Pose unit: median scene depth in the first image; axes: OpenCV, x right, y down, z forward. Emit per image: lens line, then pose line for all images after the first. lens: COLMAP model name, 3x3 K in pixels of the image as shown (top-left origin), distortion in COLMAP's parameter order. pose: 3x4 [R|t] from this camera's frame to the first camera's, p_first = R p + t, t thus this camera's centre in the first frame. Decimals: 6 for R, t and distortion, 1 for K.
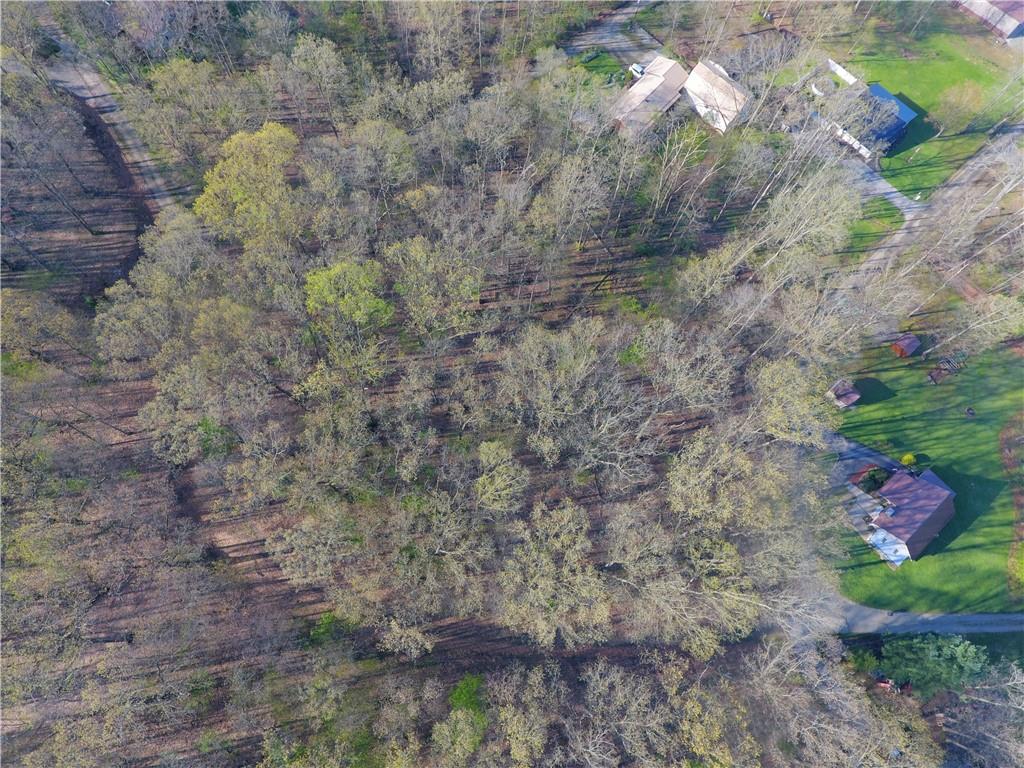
lens RADIAL K [[601.2, 0, 512.0], [0, 601.2, 384.0], [0, 0, 1]] dist [-0.001557, -0.000219]
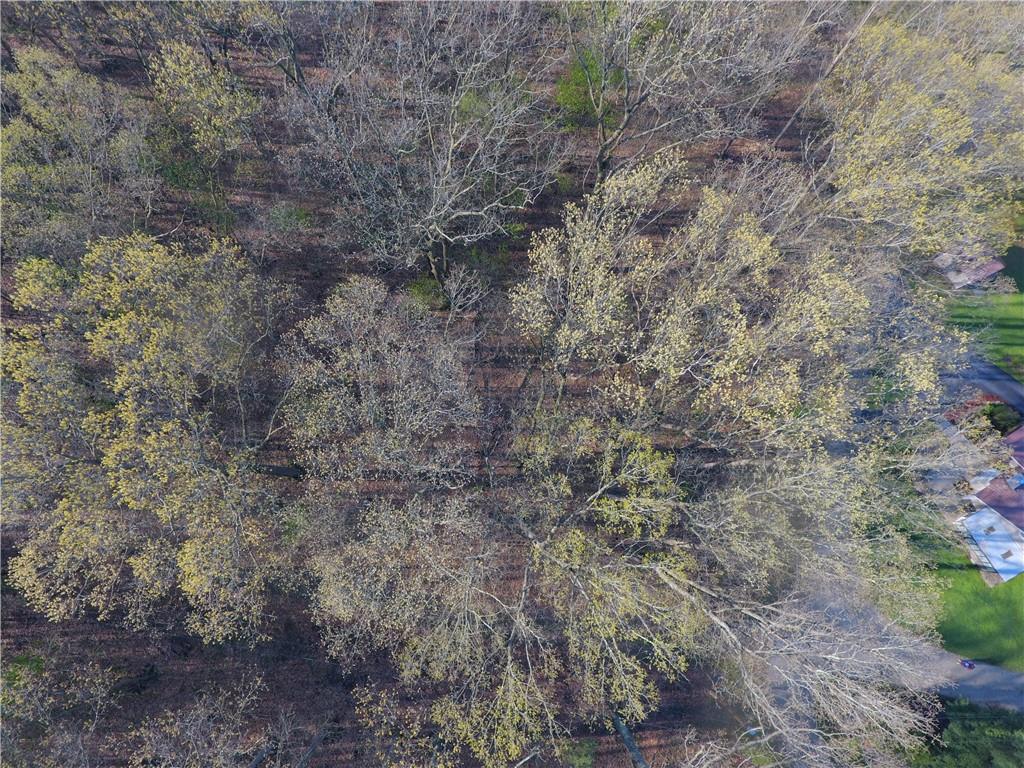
lens RADIAL K [[601.2, 0, 512.0], [0, 601.2, 384.0], [0, 0, 1]] dist [-0.001557, -0.000219]
pose [[0.982269, 0.184182, -0.034980, 0.205586], [-0.178461, 0.975781, 0.126501, 0.144733], [0.057432, -0.118015, 0.991350, 0.474049]]
